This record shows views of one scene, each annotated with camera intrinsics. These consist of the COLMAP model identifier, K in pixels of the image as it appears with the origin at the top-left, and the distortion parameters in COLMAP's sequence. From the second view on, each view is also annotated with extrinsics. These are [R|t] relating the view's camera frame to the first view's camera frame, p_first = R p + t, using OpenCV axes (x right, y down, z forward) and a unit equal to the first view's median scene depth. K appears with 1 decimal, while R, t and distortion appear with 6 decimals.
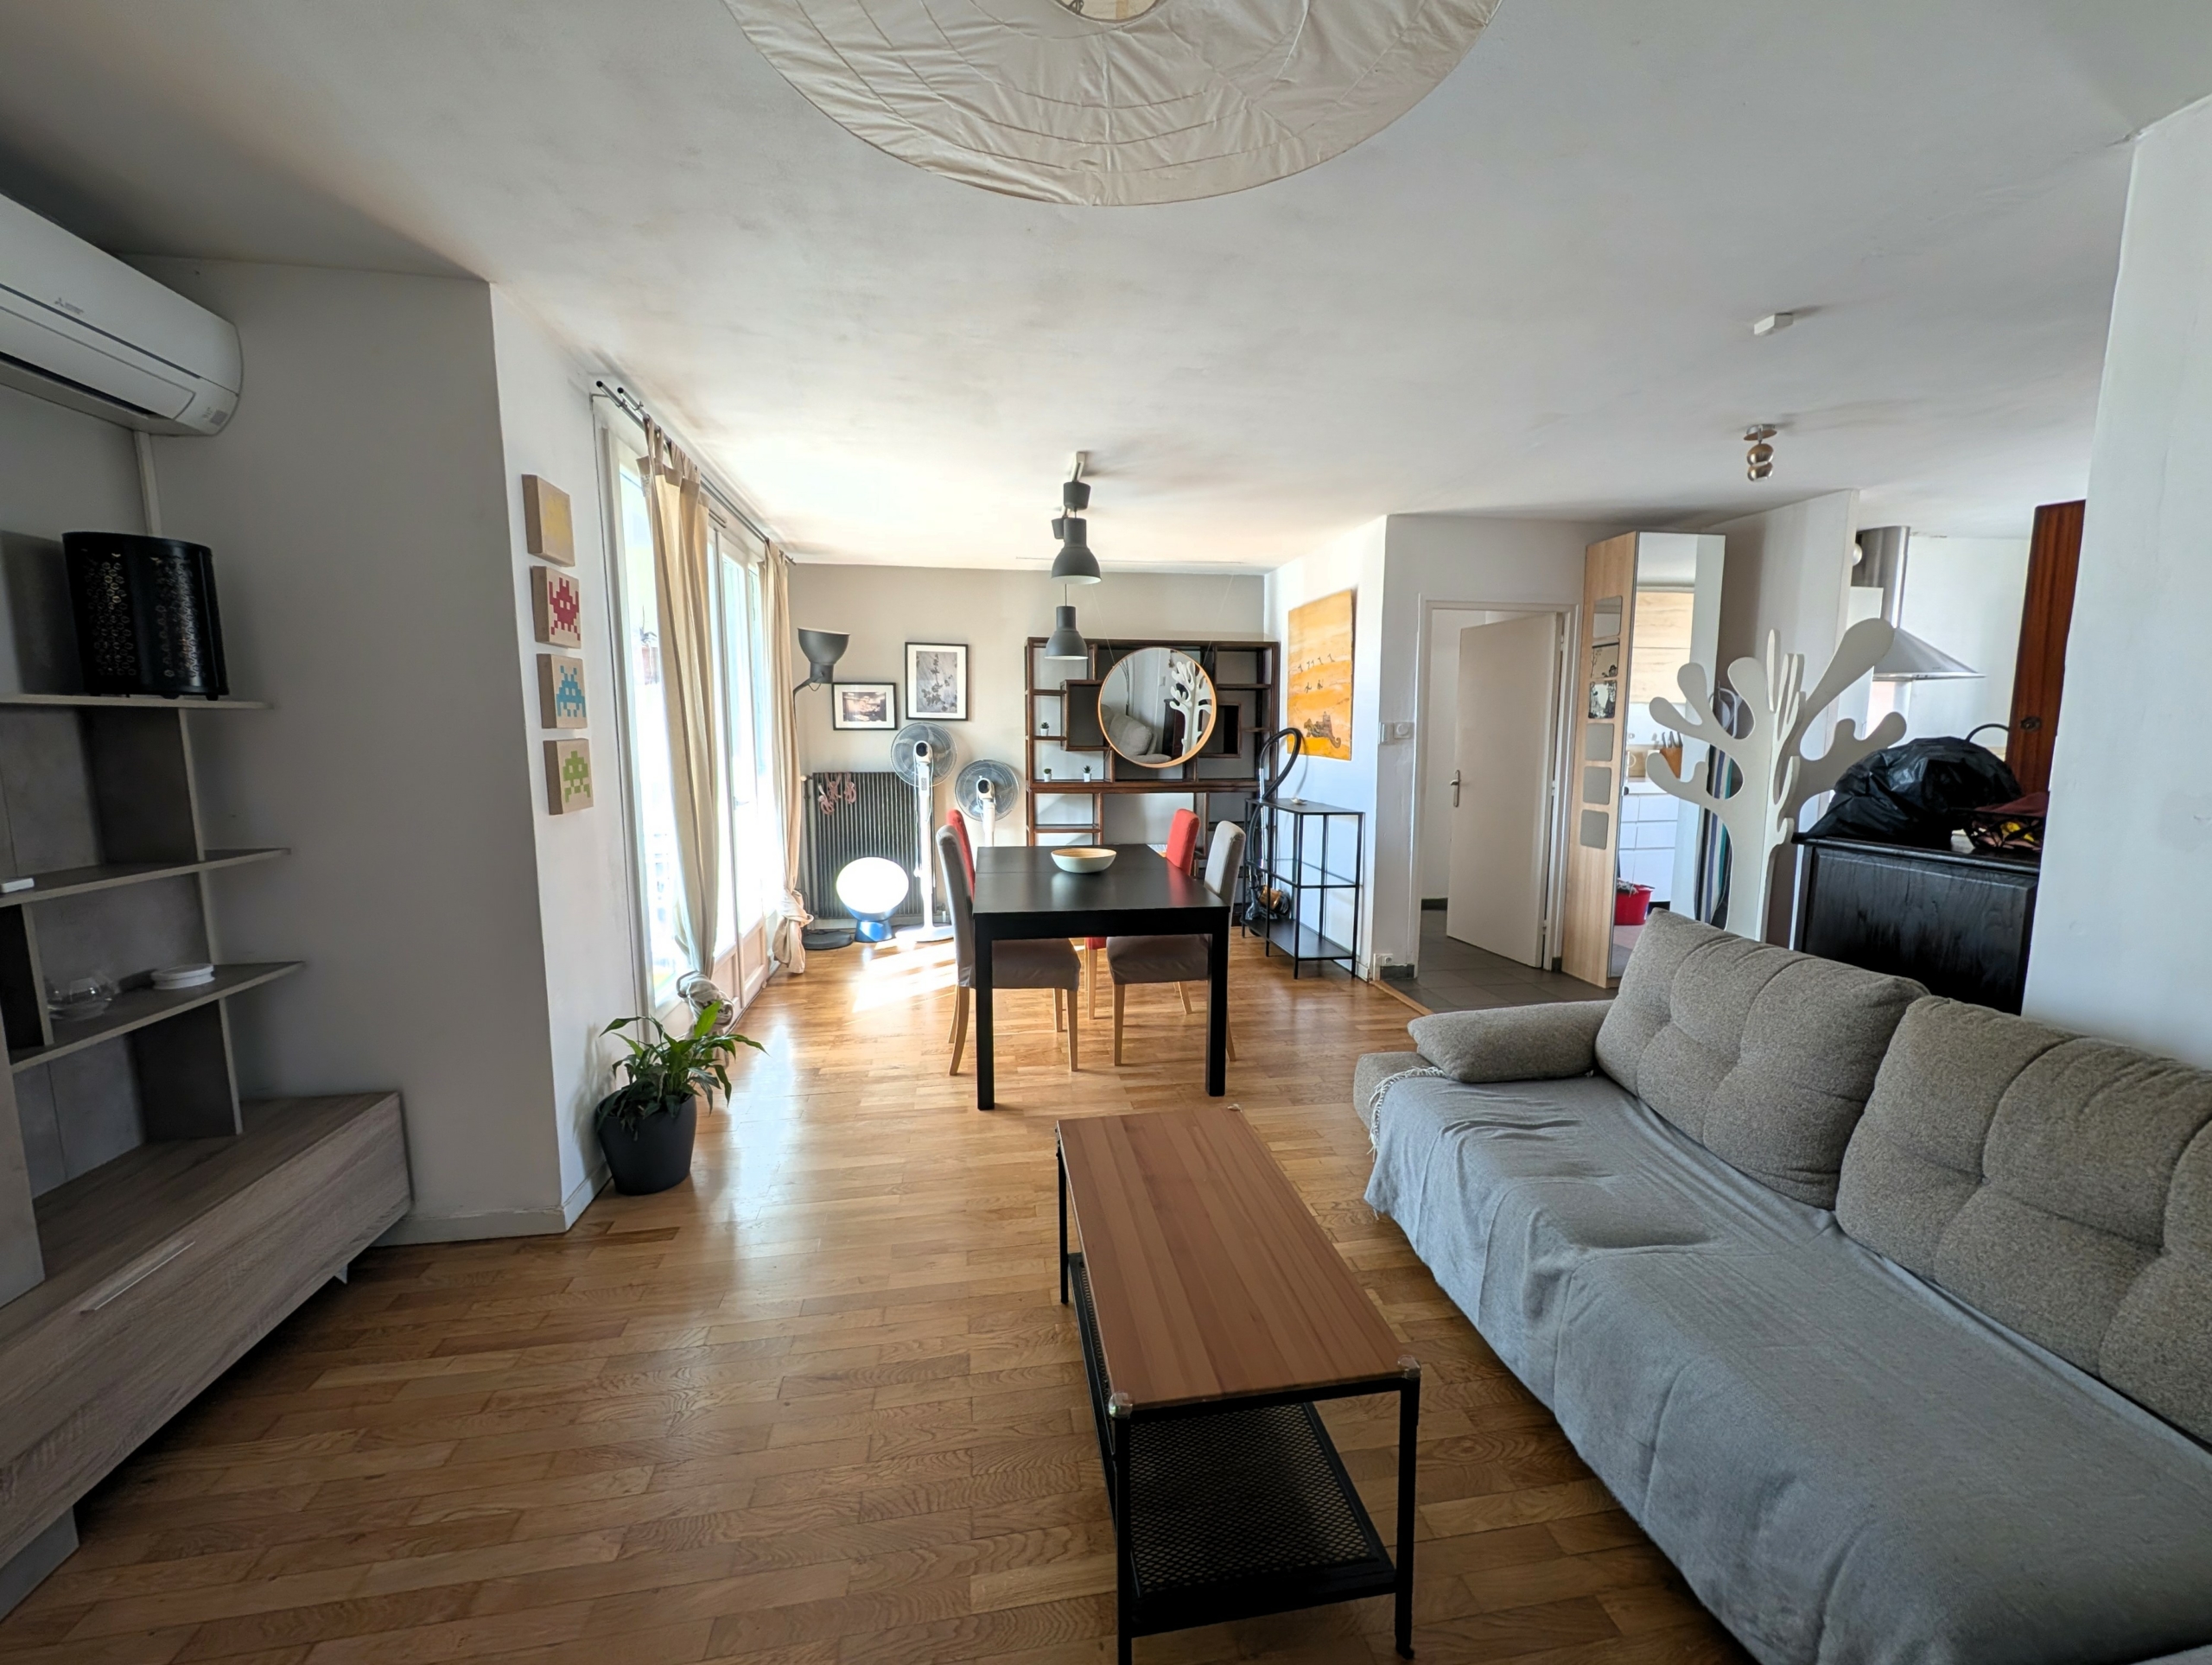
lens RADIAL K [[866.2, 0, 1106.0], [0, 866.2, 832.5], [0, 0, 1]] dist [-0.001014, 0.000210]
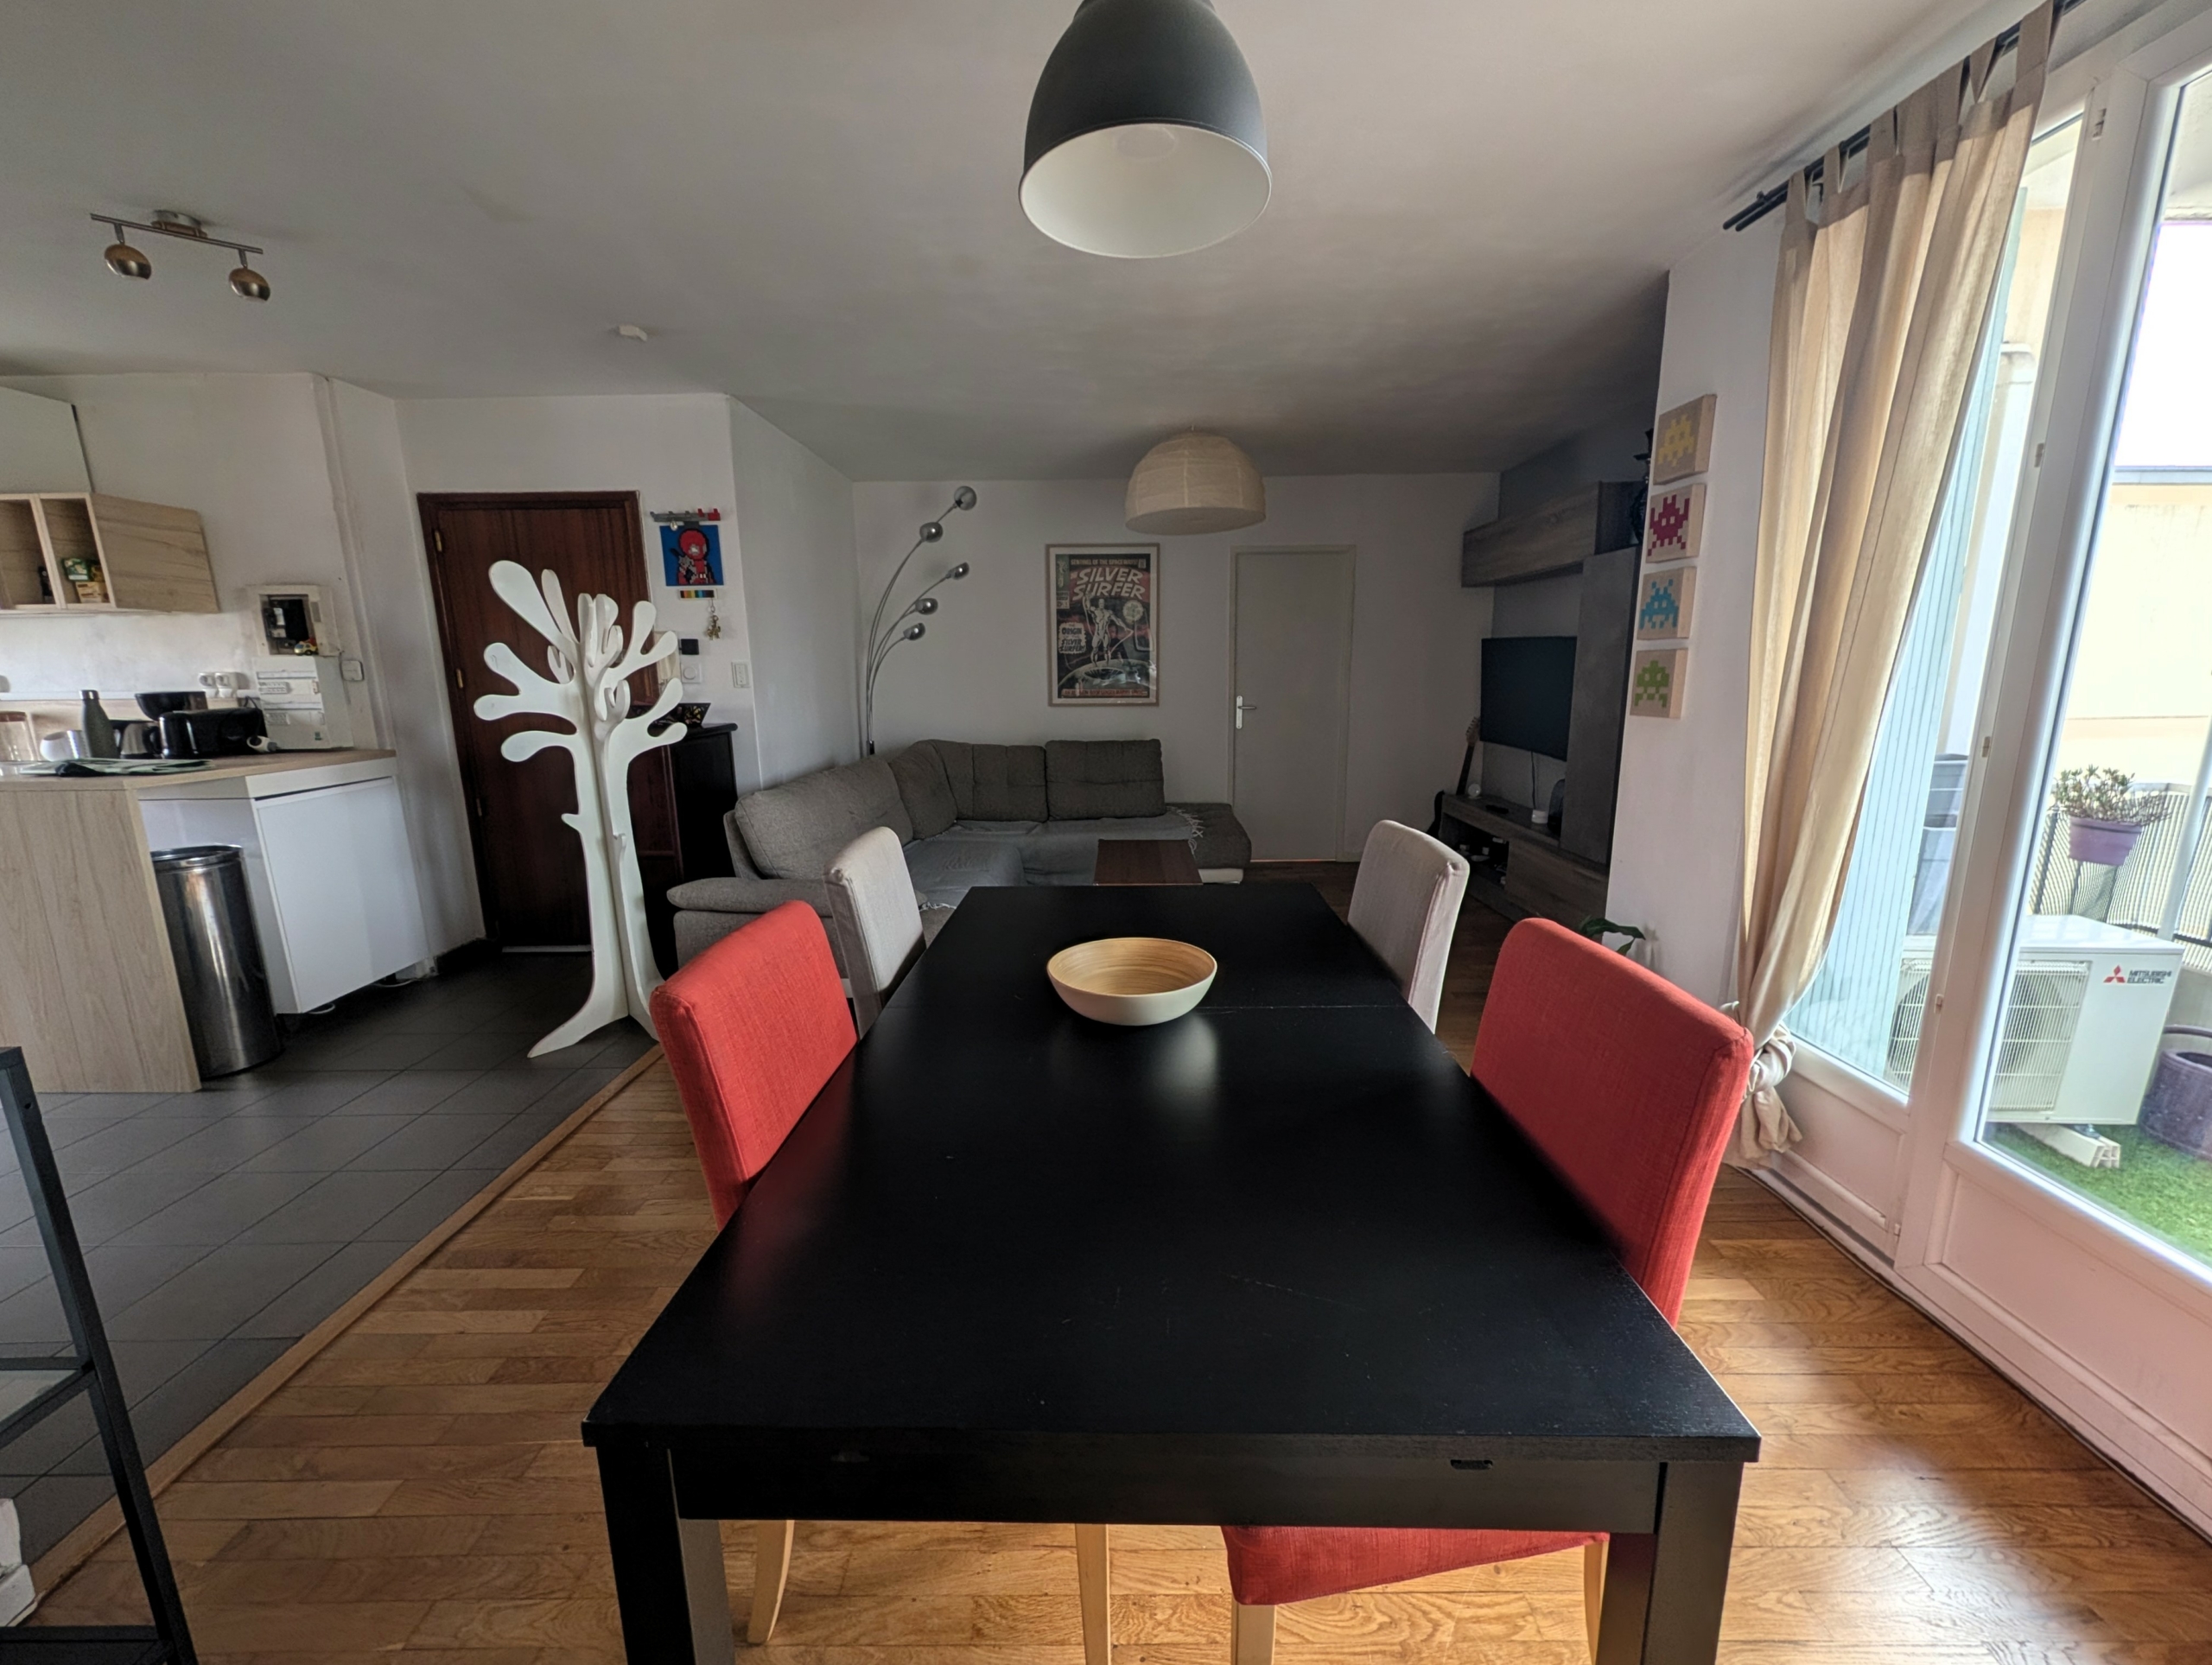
lens RADIAL K [[866.2, 0, 1106.0], [0, 866.2, 832.5], [0, 0, 1]] dist [-0.001014, 0.000210]
pose [[-0.985561, -0.015690, 0.168594, -0.132621], [0.037222, 0.951266, 0.306117, -0.253714], [-0.165181, 0.307972, -0.936946, 2.259606]]
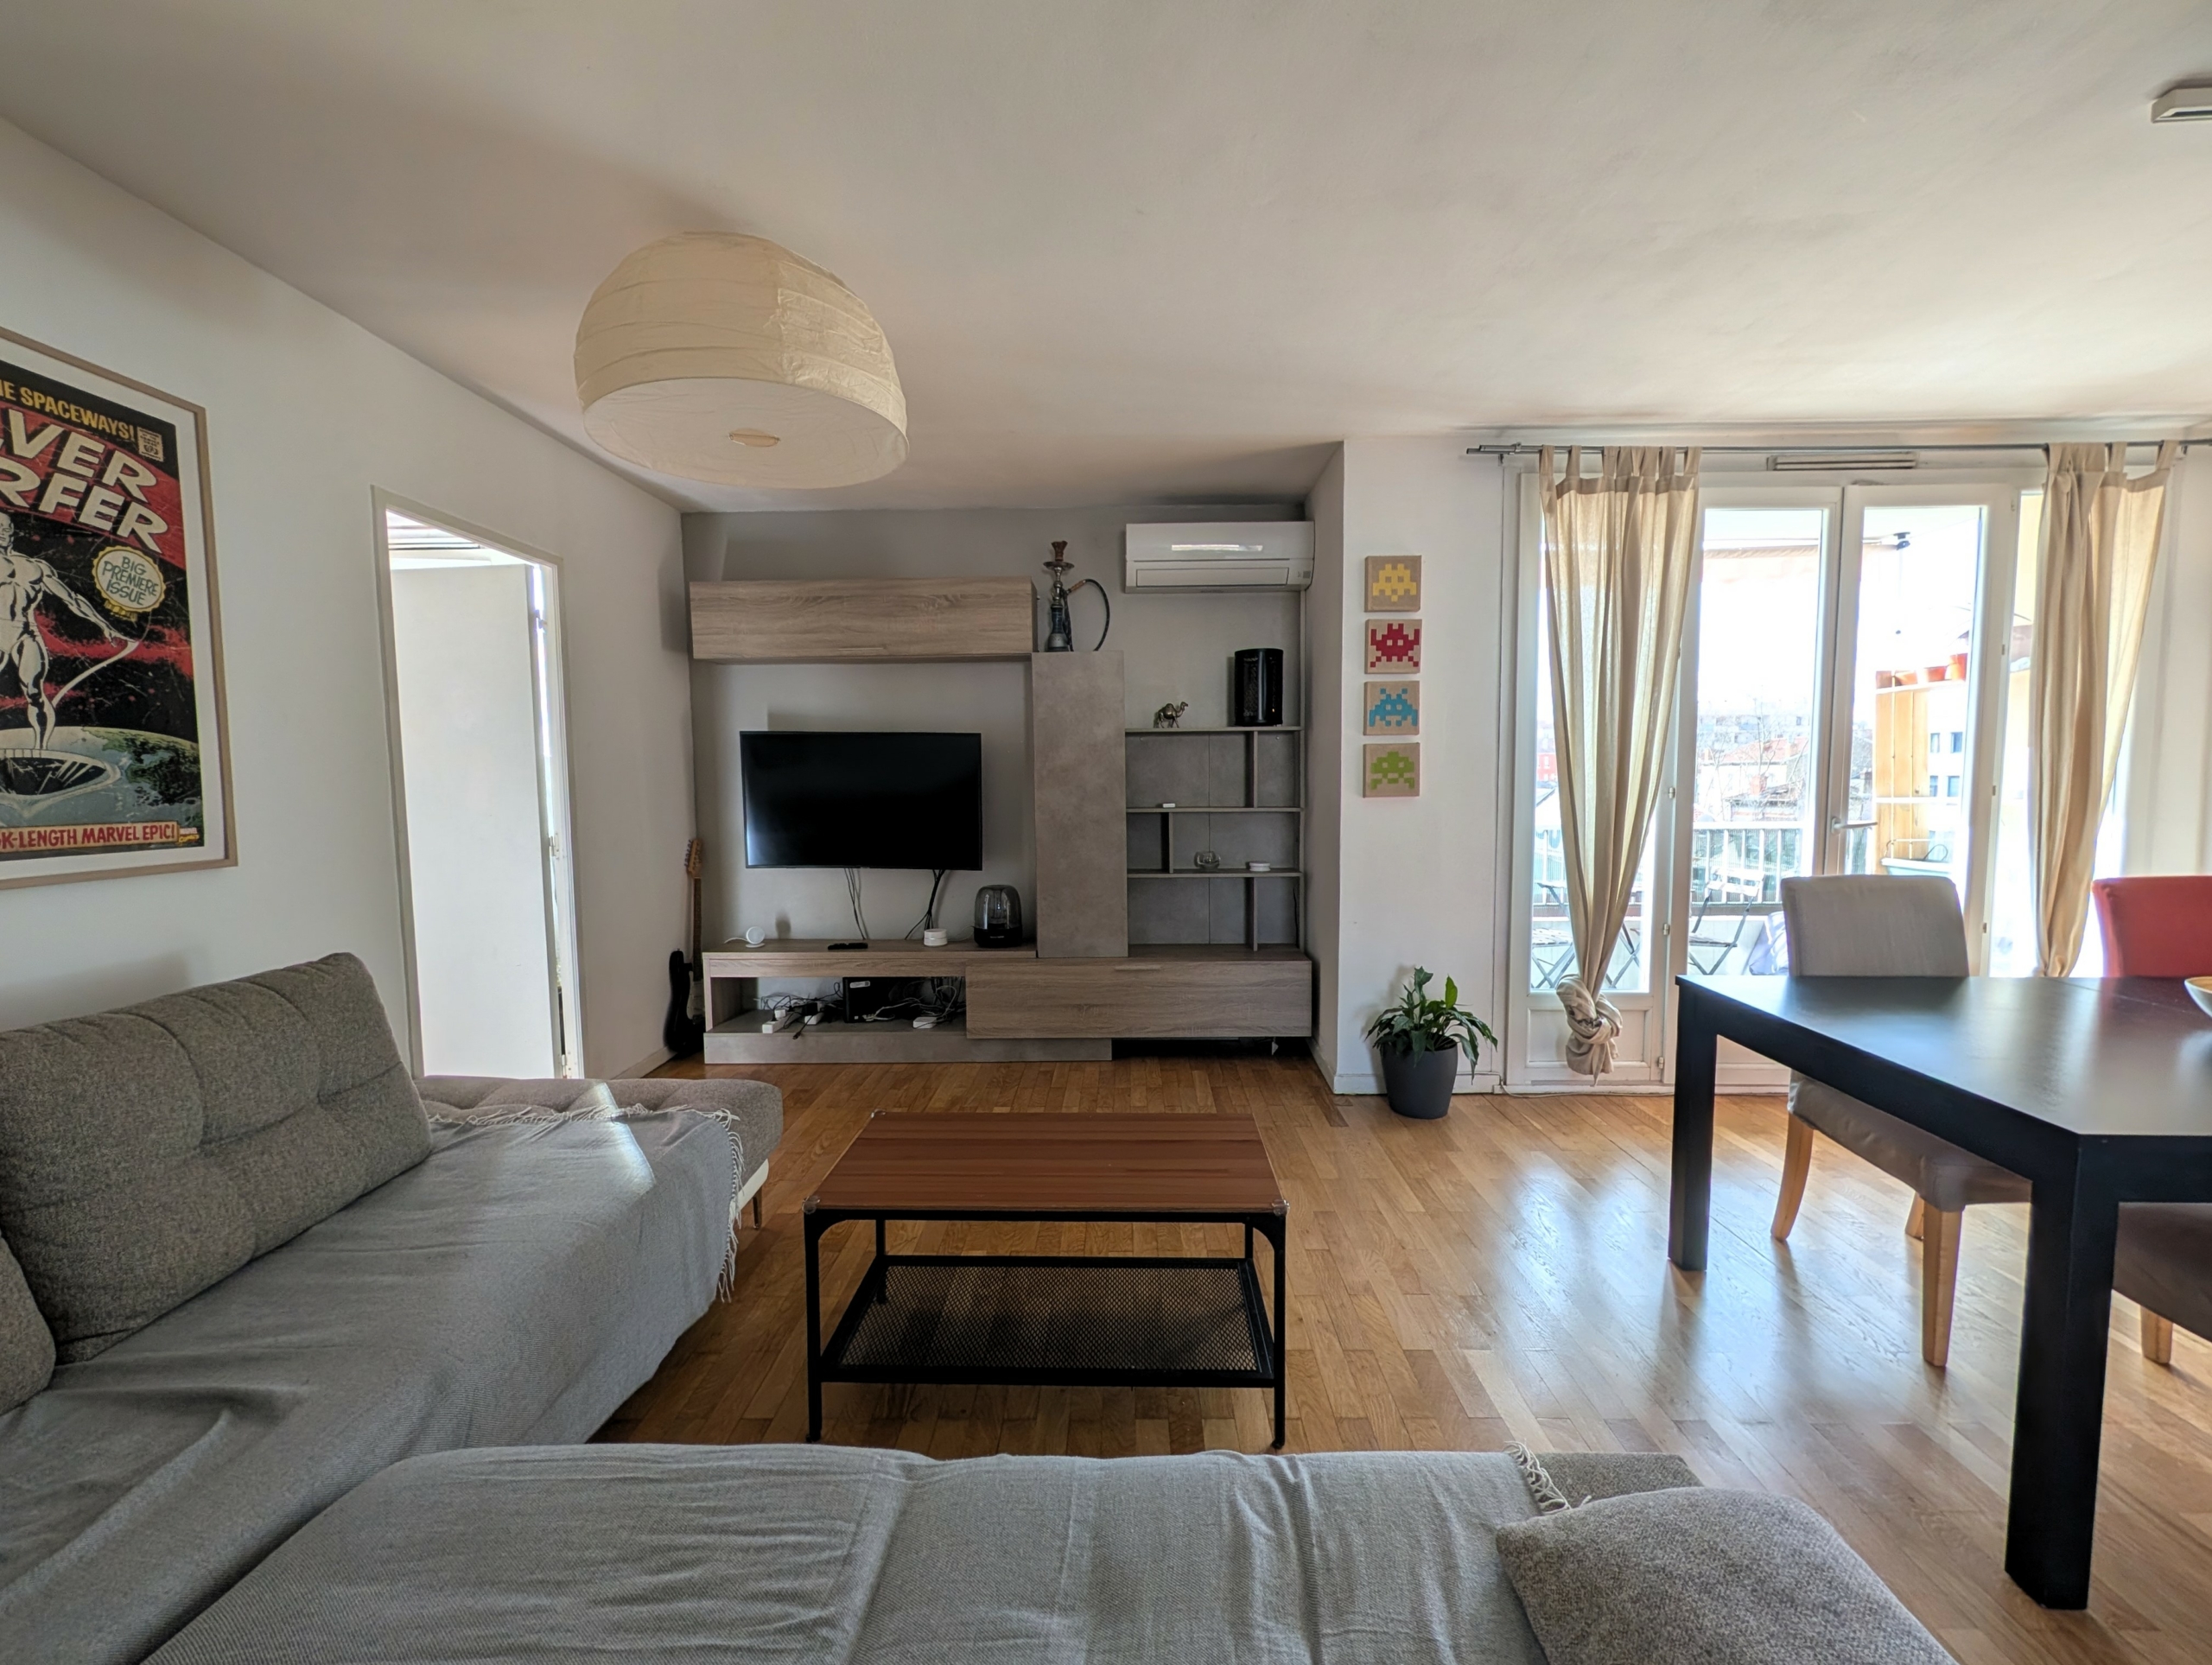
lens RADIAL K [[866.2, 0, 1106.0], [0, 866.2, 832.5], [0, 0, 1]] dist [-0.001014, 0.000210]
pose [[-0.179086, 0.074198, -0.981032, 0.800957], [-0.109621, 0.989438, 0.094845, -0.050999], [0.977707, 0.124527, -0.169061, 0.838149]]
